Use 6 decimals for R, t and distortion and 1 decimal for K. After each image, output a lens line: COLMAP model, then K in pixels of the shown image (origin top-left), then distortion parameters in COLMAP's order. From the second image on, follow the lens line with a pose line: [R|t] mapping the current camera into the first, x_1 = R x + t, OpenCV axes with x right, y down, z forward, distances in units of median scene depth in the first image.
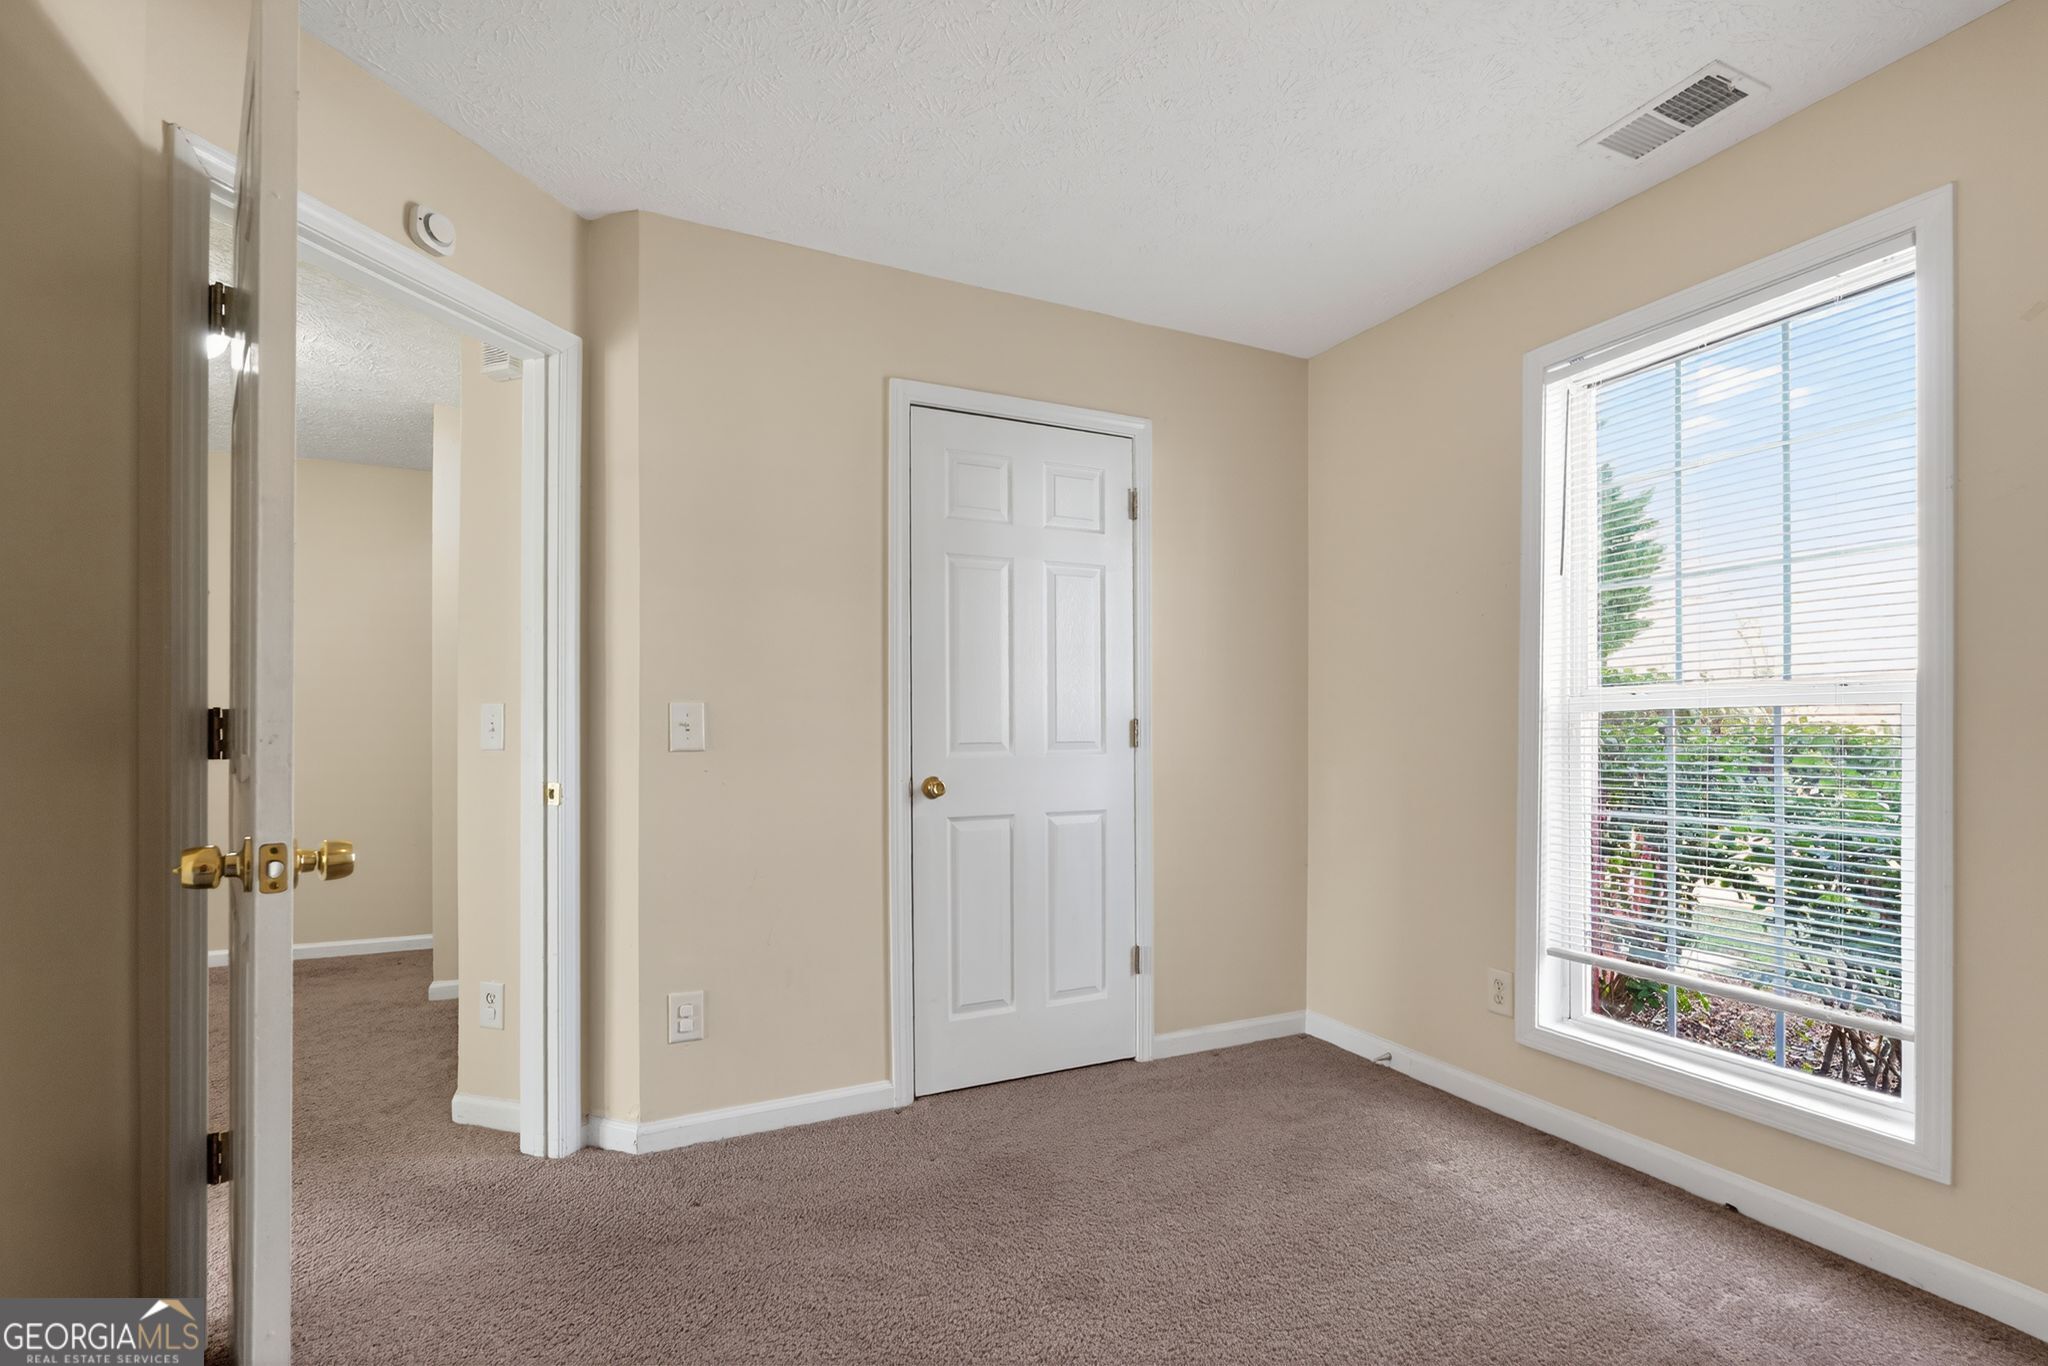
lens RADIAL K [[904.5, 0, 1025.7], [0, 904.5, 726.8], [0, 0, 1]] dist [-0.014570, -0.000172]
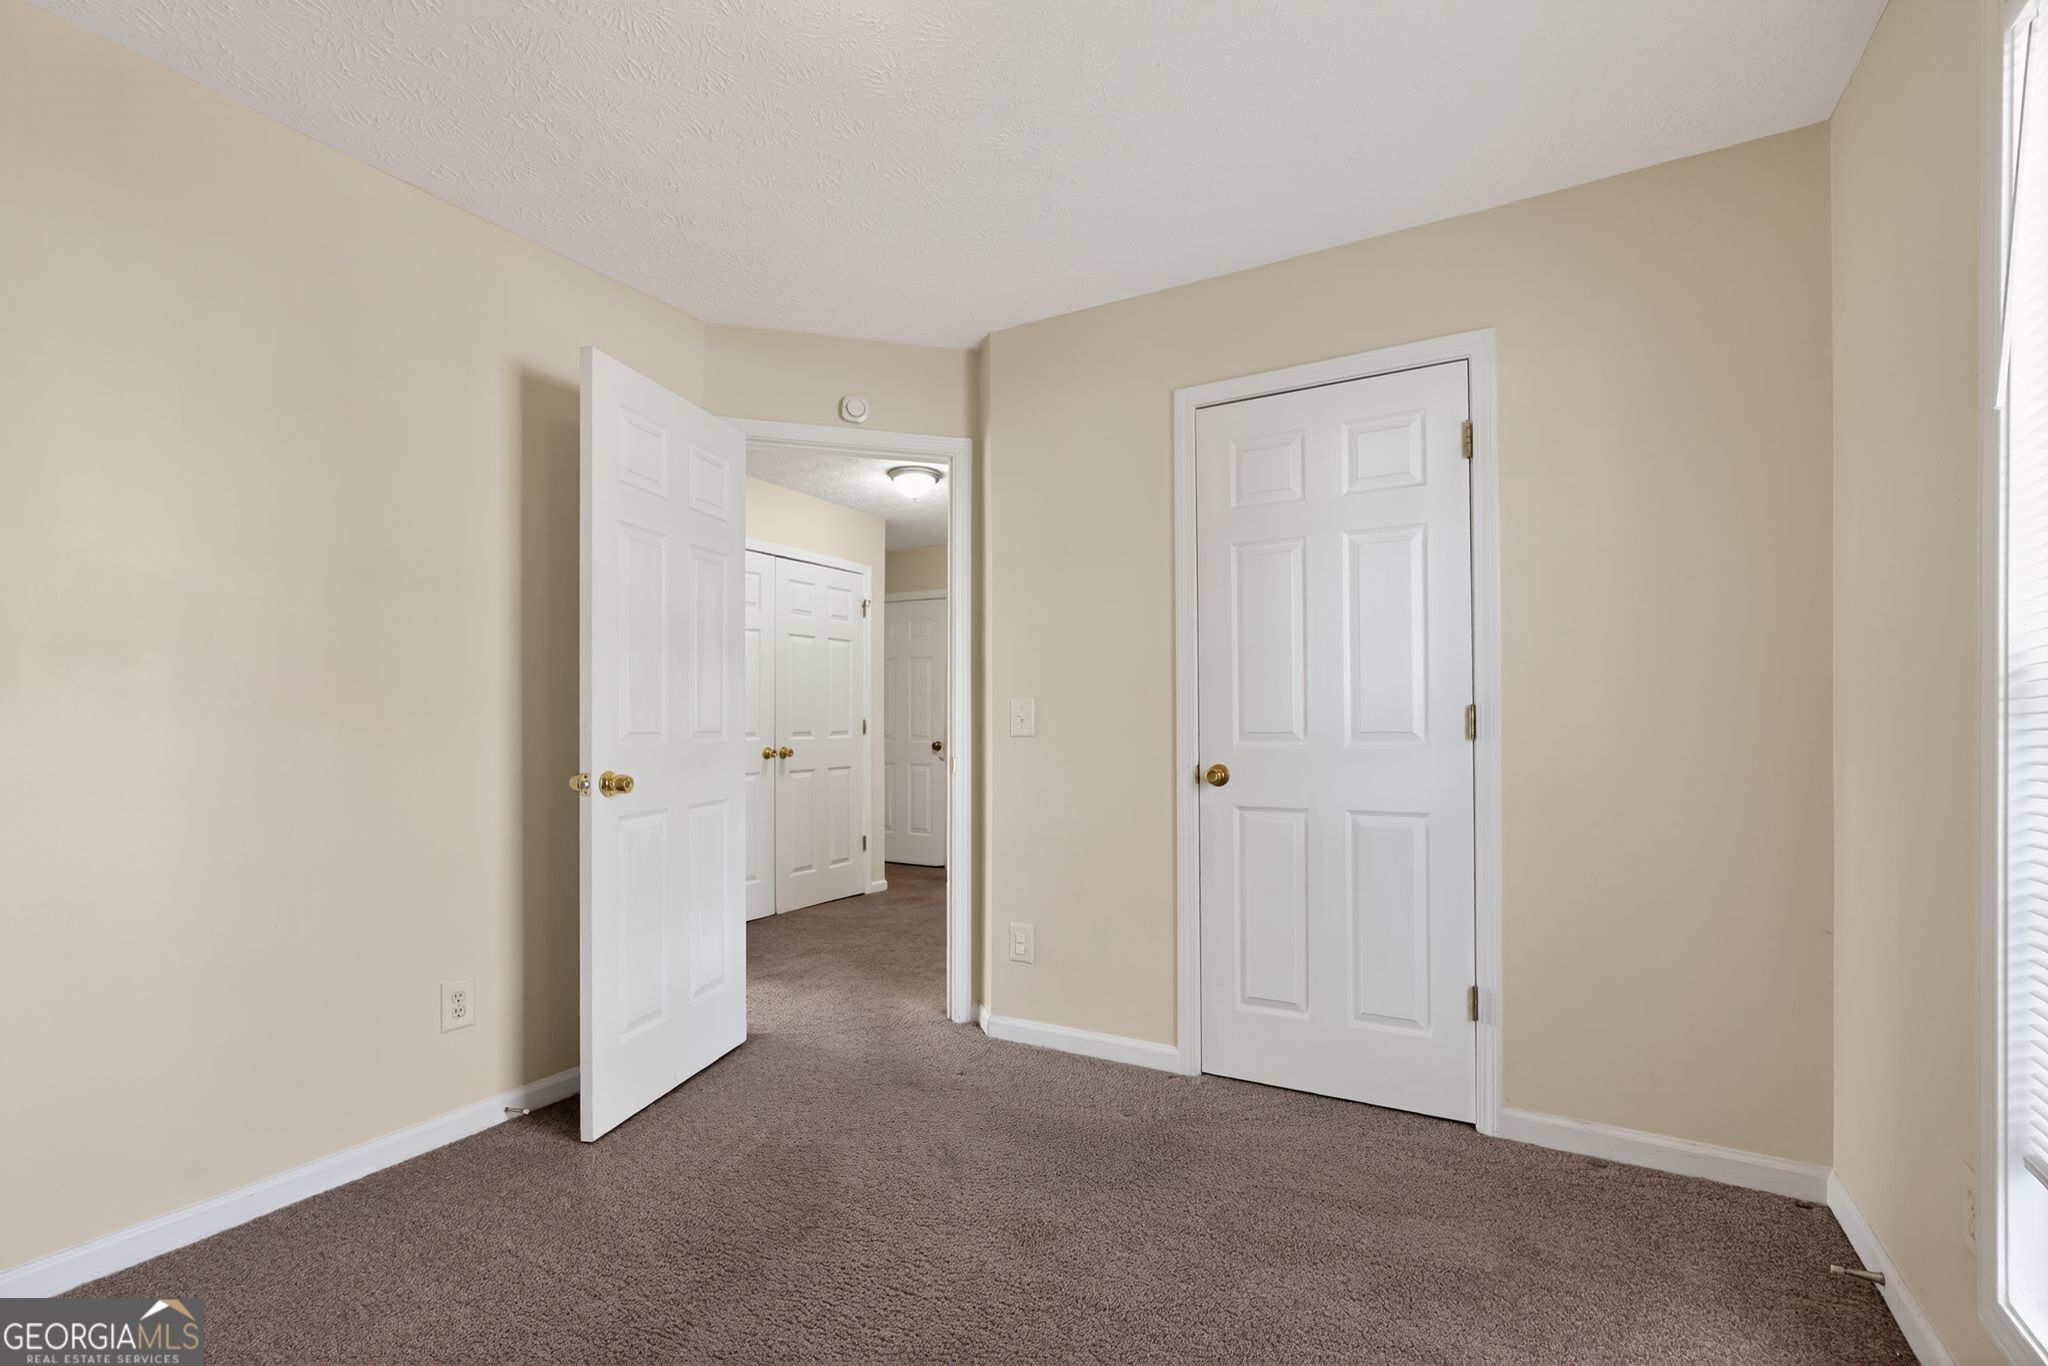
lens RADIAL K [[915.7, 0, 1037.8], [0, 915.7, 708.1], [0, 0, 1]] dist [-0.000070, 0.000125]
pose [[0.576052, -0.013125, -0.817308, 0.623919], [0.008459, 0.999913, -0.010095, -0.000206], [0.817369, -0.001098, 0.576113, 0.232566]]
